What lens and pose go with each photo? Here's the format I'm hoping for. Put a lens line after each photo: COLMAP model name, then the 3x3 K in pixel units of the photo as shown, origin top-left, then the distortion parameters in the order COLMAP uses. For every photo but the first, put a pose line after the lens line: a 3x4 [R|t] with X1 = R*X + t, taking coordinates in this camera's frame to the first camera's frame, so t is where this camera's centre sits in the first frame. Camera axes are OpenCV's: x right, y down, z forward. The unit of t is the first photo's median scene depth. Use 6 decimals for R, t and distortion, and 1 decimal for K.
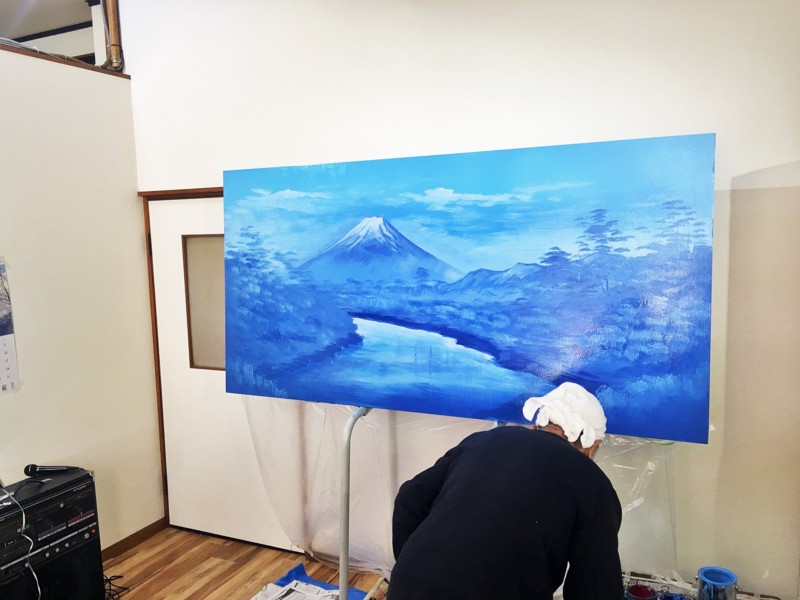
lens RADIAL K [[676.4, 0, 400.0], [0, 676.4, 300.0], [0, 0, 1]] dist [0.082392, -0.138218]
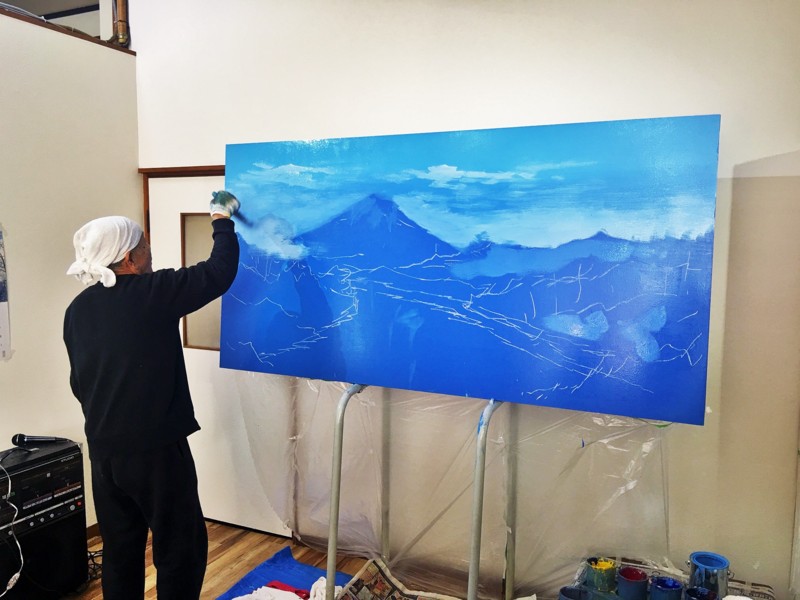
lens RADIAL K [[676.4, 0, 400.0], [0, 676.4, 300.0], [0, 0, 1]] dist [0.082392, -0.138218]
pose [[0.999278, 0.037020, 0.008516, -0.005702], [-0.036886, 0.999201, -0.015408, 0.047637], [-0.009080, 0.015083, 0.999845, 0.004649]]
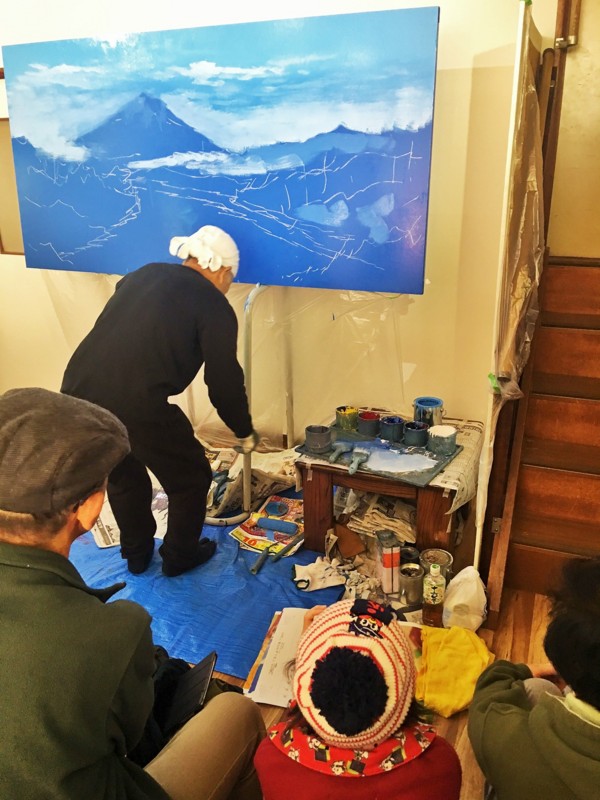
lens RADIAL K [[676.4, 0, 300.0], [0, 676.4, 400.0], [0, 0, 1]] dist [0.082392, -0.138218]
pose [[0.998263, -0.014340, 0.057137, 0.130835], [-0.000640, 0.967224, 0.253925, 0.068644], [-0.058906, -0.253520, 0.965535, -0.158124]]
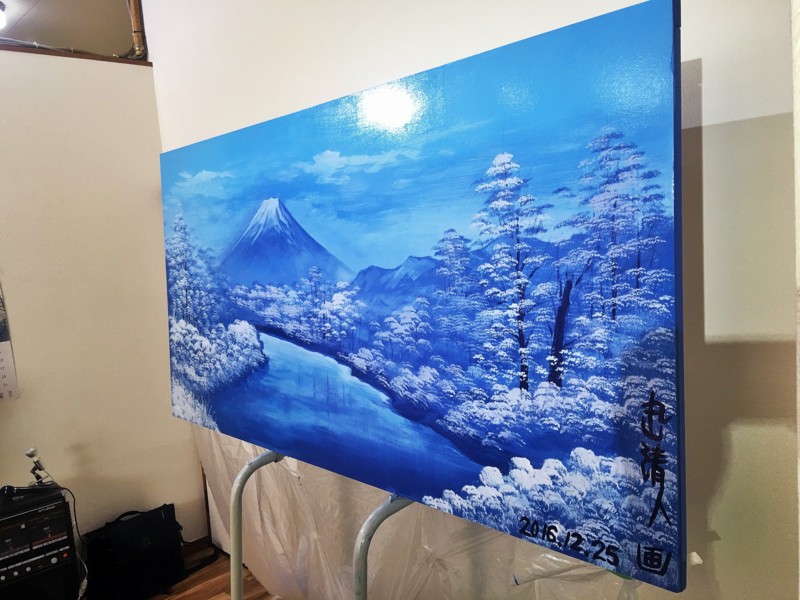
lens RADIAL K [[676.4, 0, 400.0], [0, 676.4, 300.0], [0, 0, 1]] dist [0.082392, -0.138218]
pose [[0.930268, -0.003282, -0.366865, 0.356916], [0.008003, 0.999904, 0.011348, -0.017860], [0.366792, -0.013493, 0.930205, 0.348986]]
